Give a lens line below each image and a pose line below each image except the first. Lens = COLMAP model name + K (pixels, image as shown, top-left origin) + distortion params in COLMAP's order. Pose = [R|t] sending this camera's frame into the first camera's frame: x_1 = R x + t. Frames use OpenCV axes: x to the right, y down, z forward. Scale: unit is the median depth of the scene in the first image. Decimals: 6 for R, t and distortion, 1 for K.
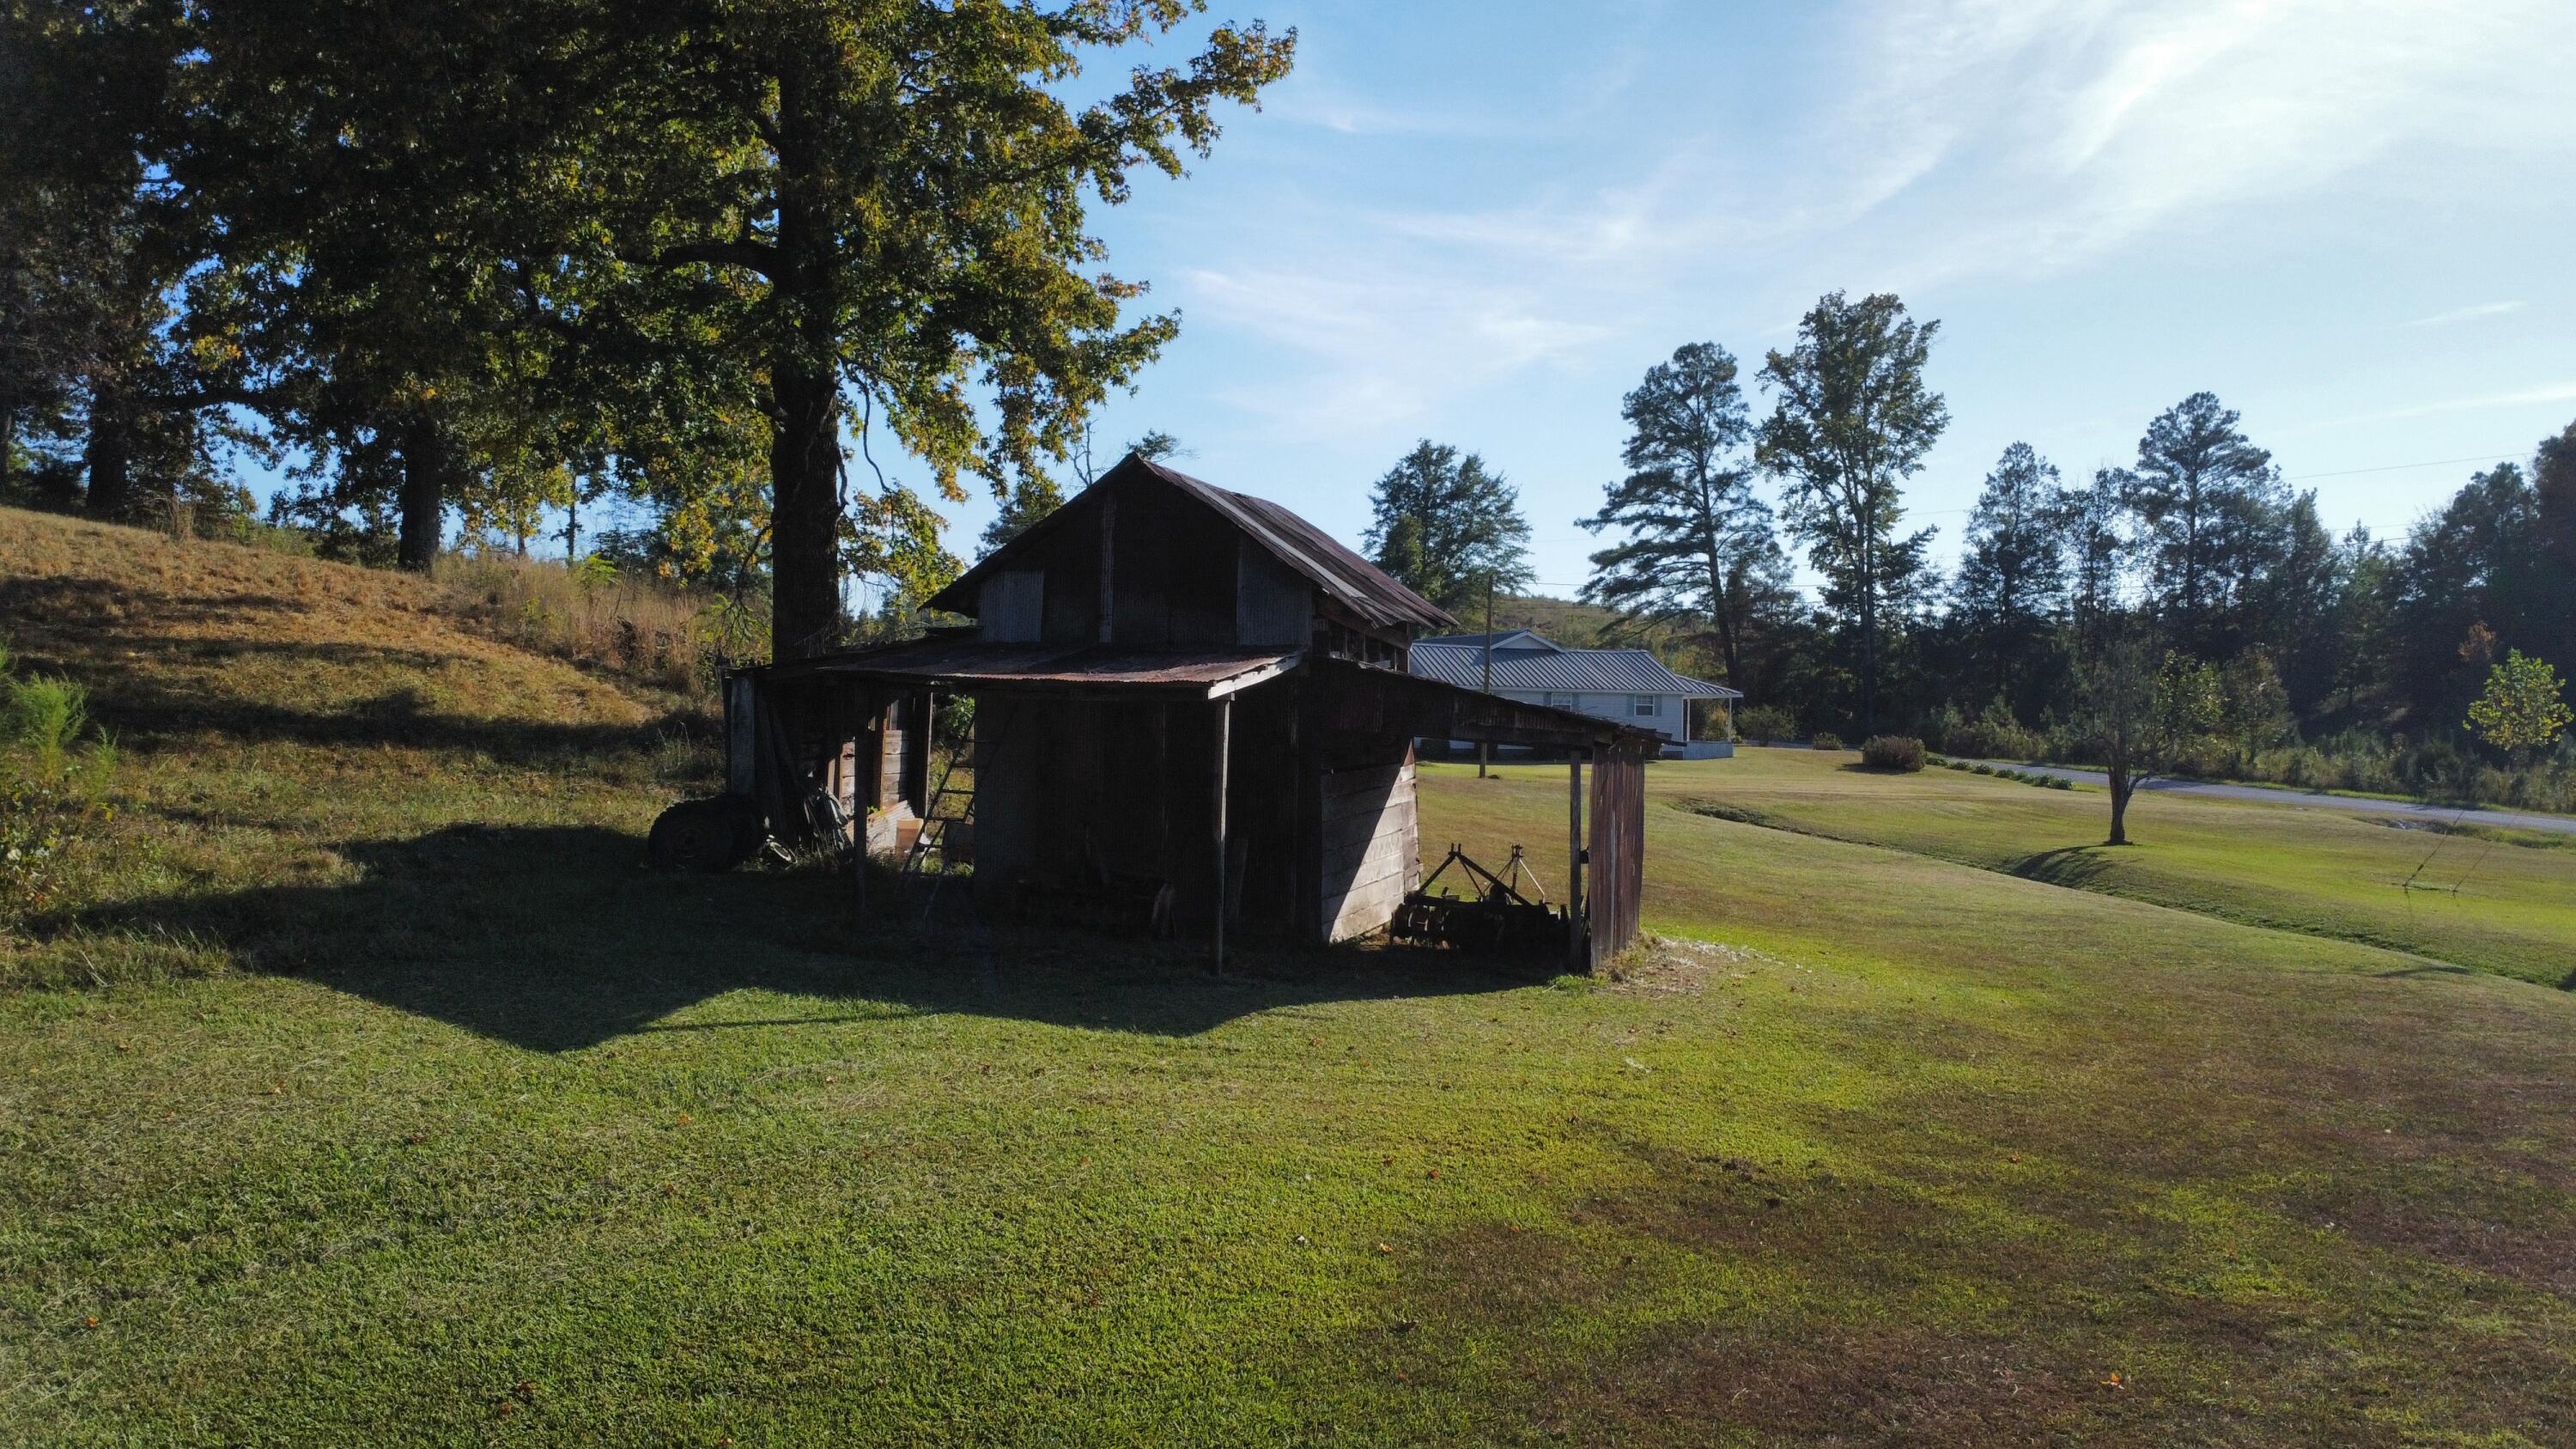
lens RADIAL K [[1852.6, 0, 1283.8], [0, 1852.6, 733.5], [0, 0, 1]] dist [0.001444, -0.001646]
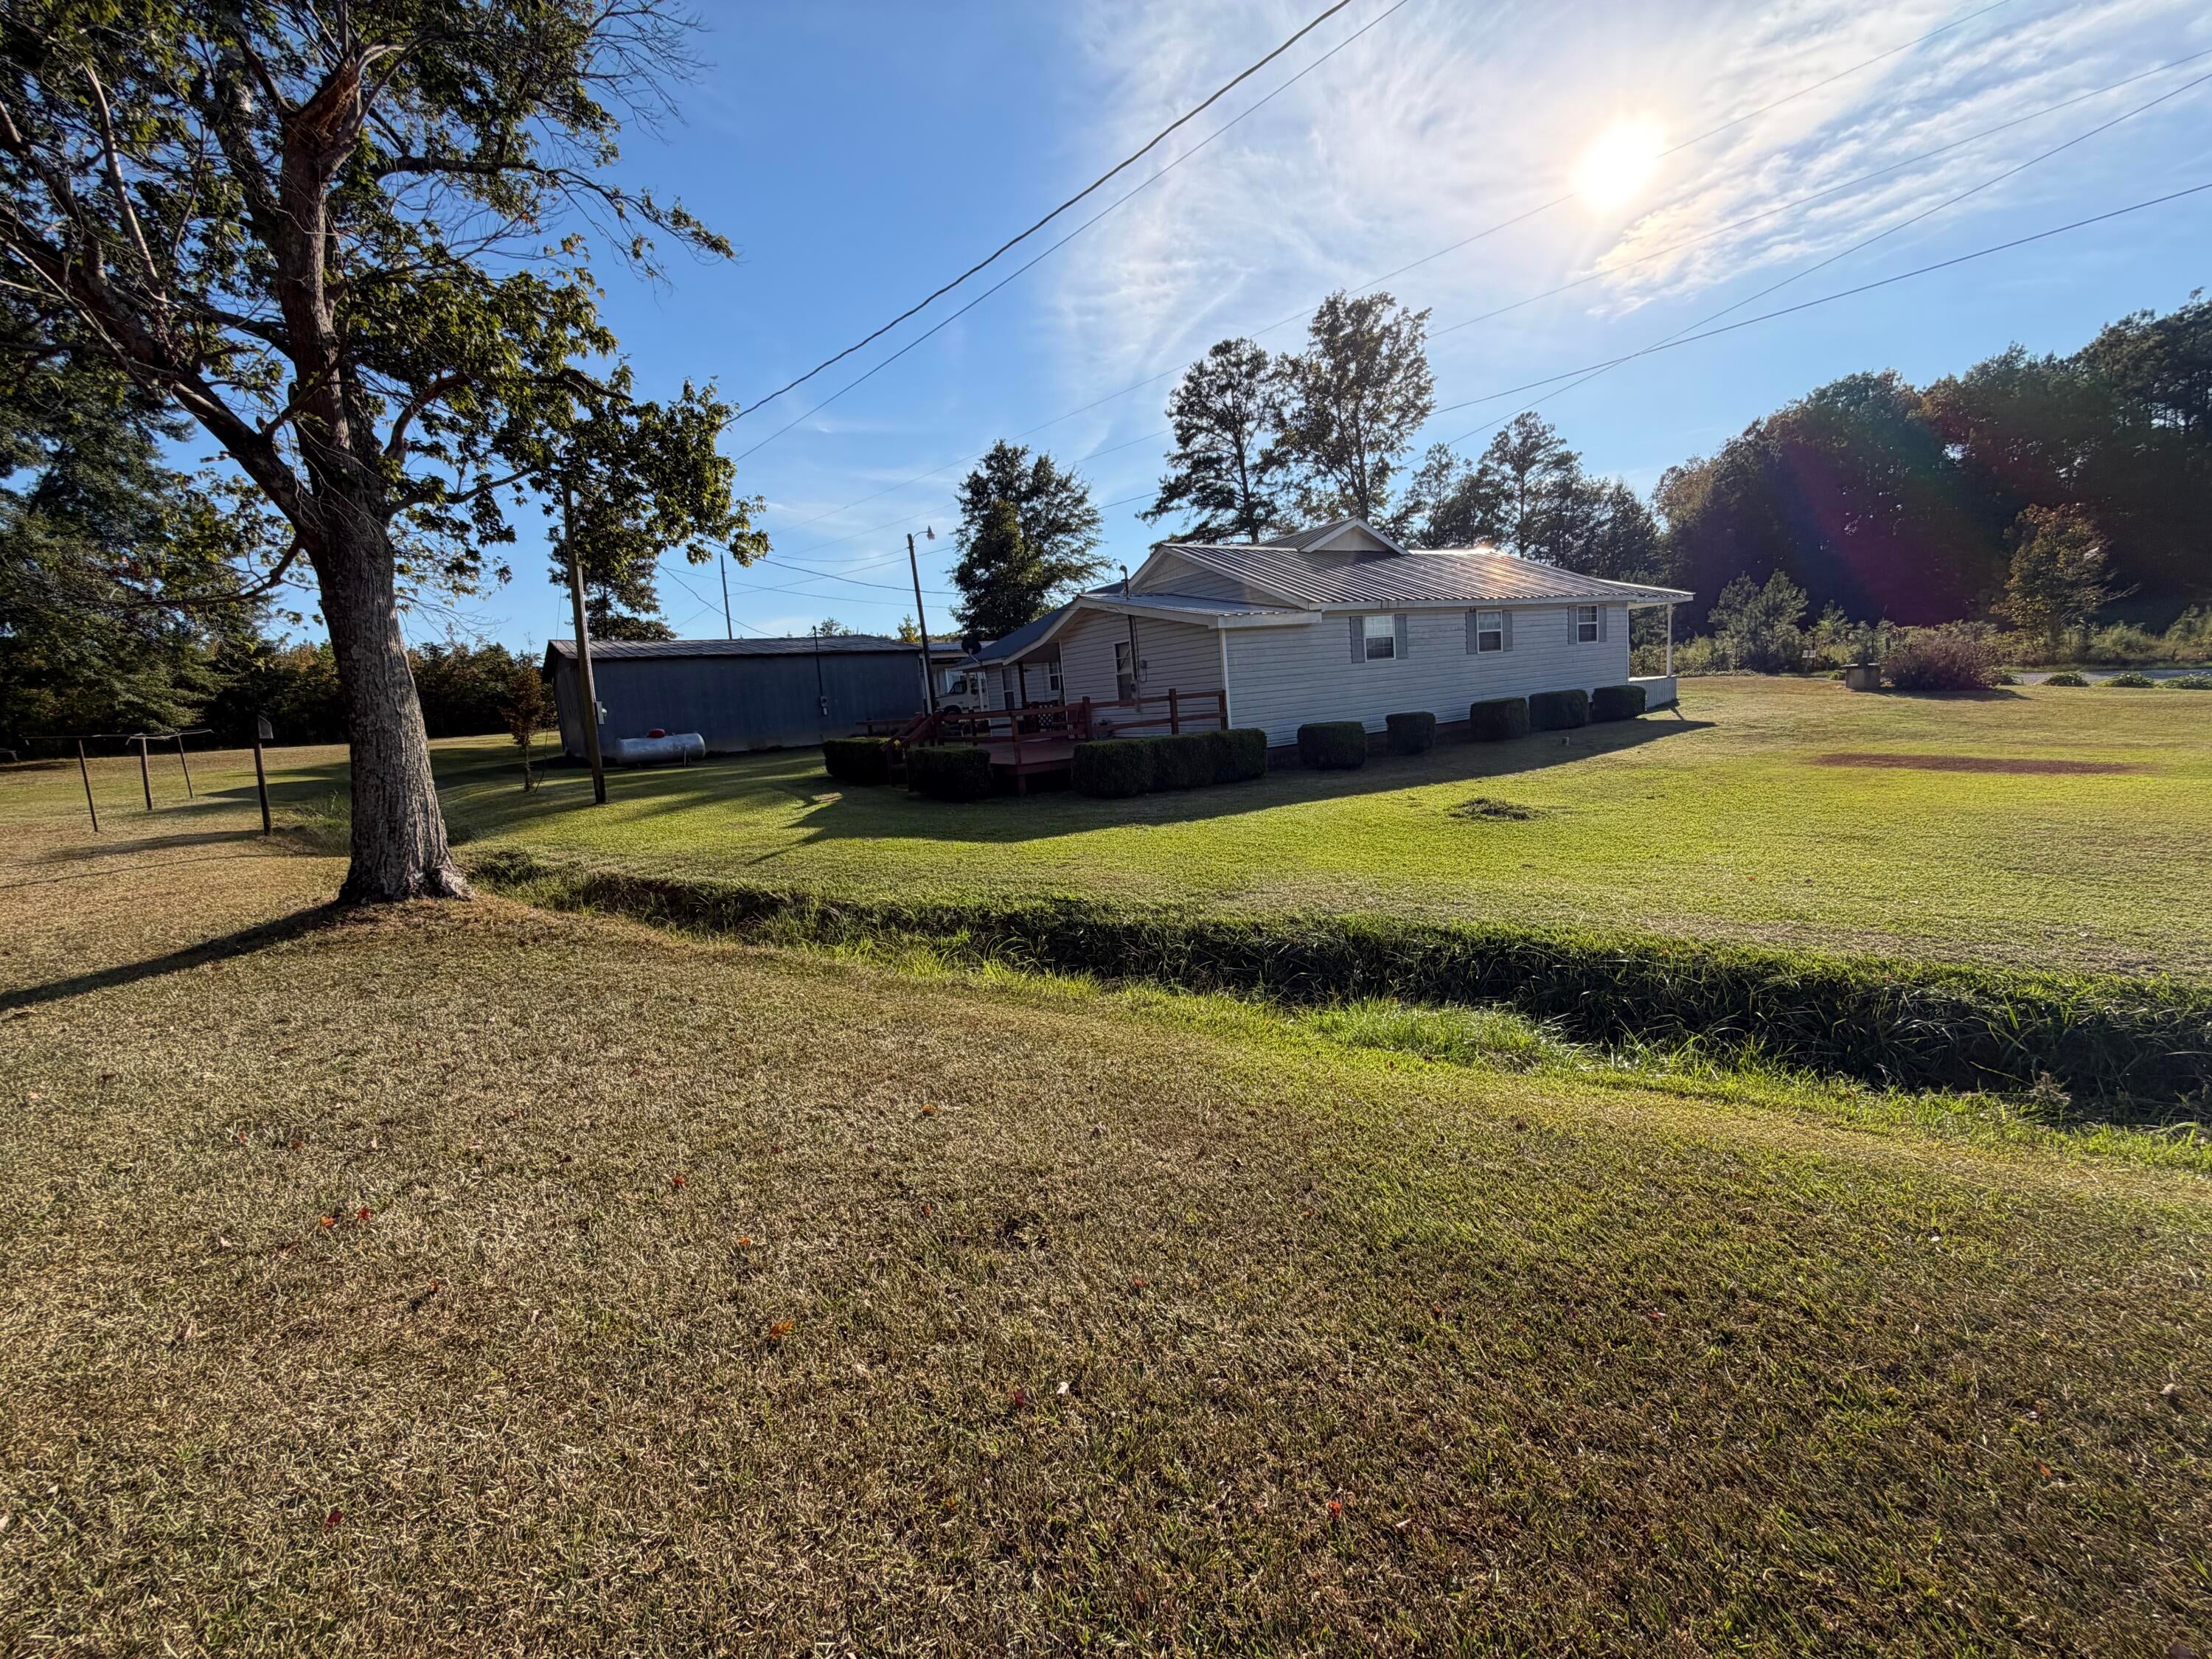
lens RADIAL K [[844.3, 0, 1103.9], [0, 844.3, 828.9], [0, 0, 1]] dist [-0.003401, 0.000820]
pose [[0.963768, -0.139527, 0.227341, -0.008227], [0.105990, 0.982428, 0.153626, -0.005371], [-0.244781, -0.123964, 0.961621, 0.483408]]
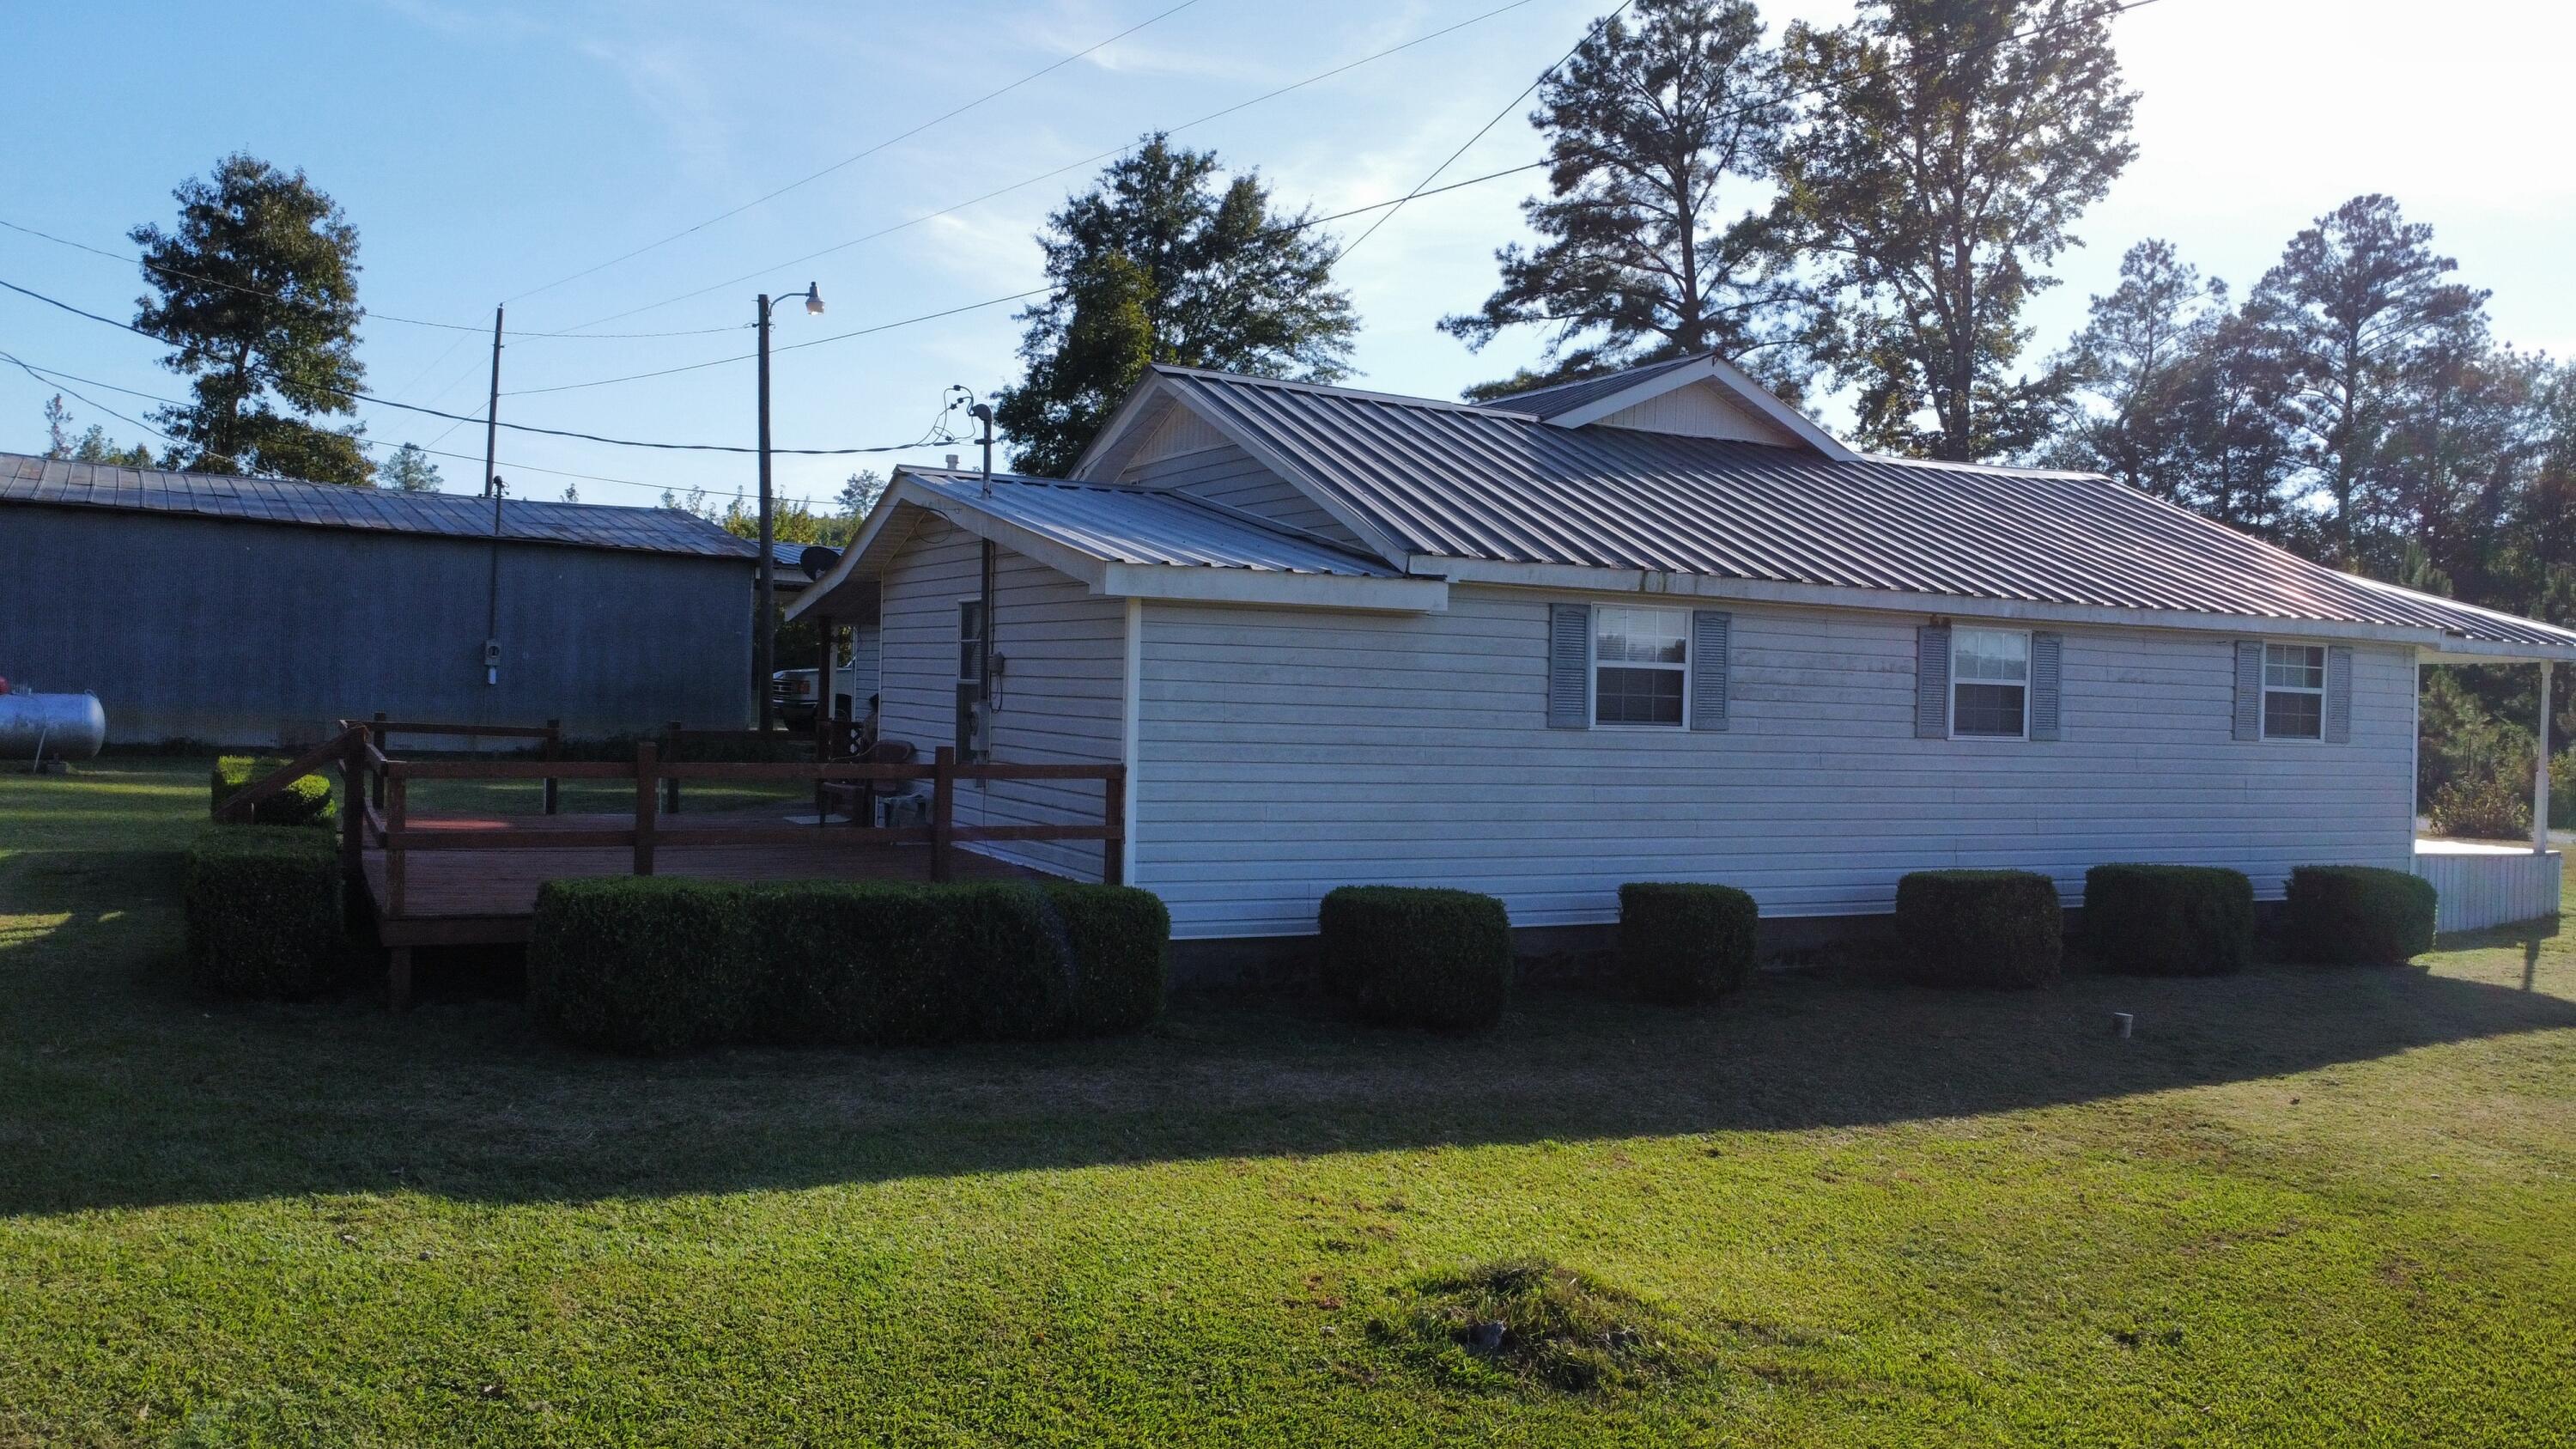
lens RADIAL K [[1852.6, 0, 1295.0], [0, 1852.6, 719.3], [0, 0, 1]] dist [0.001444, -0.001646]
pose [[0.984926, 0.009238, 0.172732, 0.029328], [-0.011079, 0.999892, 0.009695, -0.007727], [-0.172623, -0.011463, 0.984921, 0.502314]]
